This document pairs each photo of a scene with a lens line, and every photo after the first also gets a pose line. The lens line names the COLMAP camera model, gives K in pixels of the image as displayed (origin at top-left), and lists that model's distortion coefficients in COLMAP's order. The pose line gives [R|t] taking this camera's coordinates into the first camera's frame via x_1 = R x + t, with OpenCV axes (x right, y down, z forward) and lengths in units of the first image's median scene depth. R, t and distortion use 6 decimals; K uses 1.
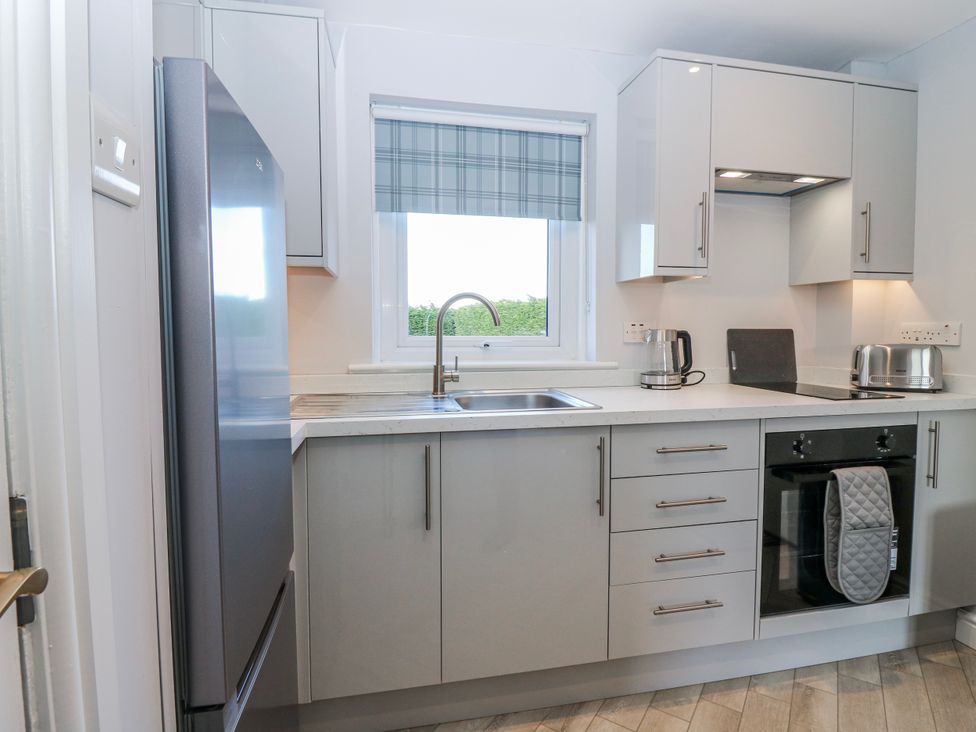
lens RADIAL K [[522.3, 0, 498.5], [0, 522.3, 359.6], [0, 0, 1]] dist [0.000651, -0.001133]
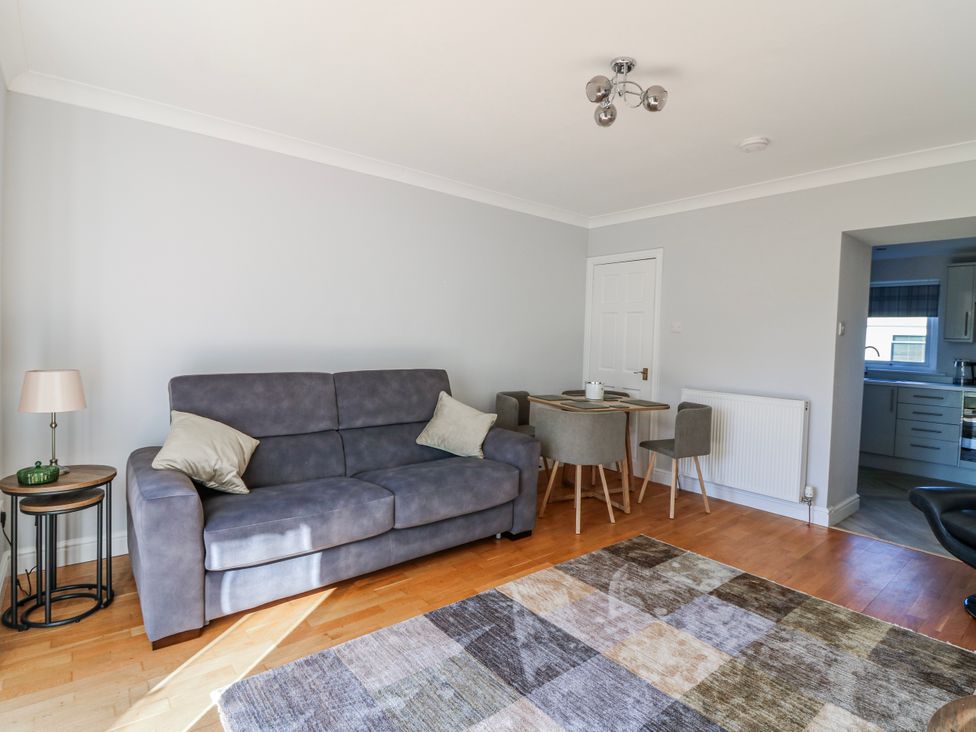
lens RADIAL K [[522.3, 0, 498.5], [0, 522.3, 359.6], [0, 0, 1]] dist [0.000651, -0.001133]
pose [[0.465533, 0.051941, -0.883505, 1.589669], [-0.083163, 0.996427, 0.014760, 0.096921], [0.881115, 0.066603, 0.468189, -2.302354]]
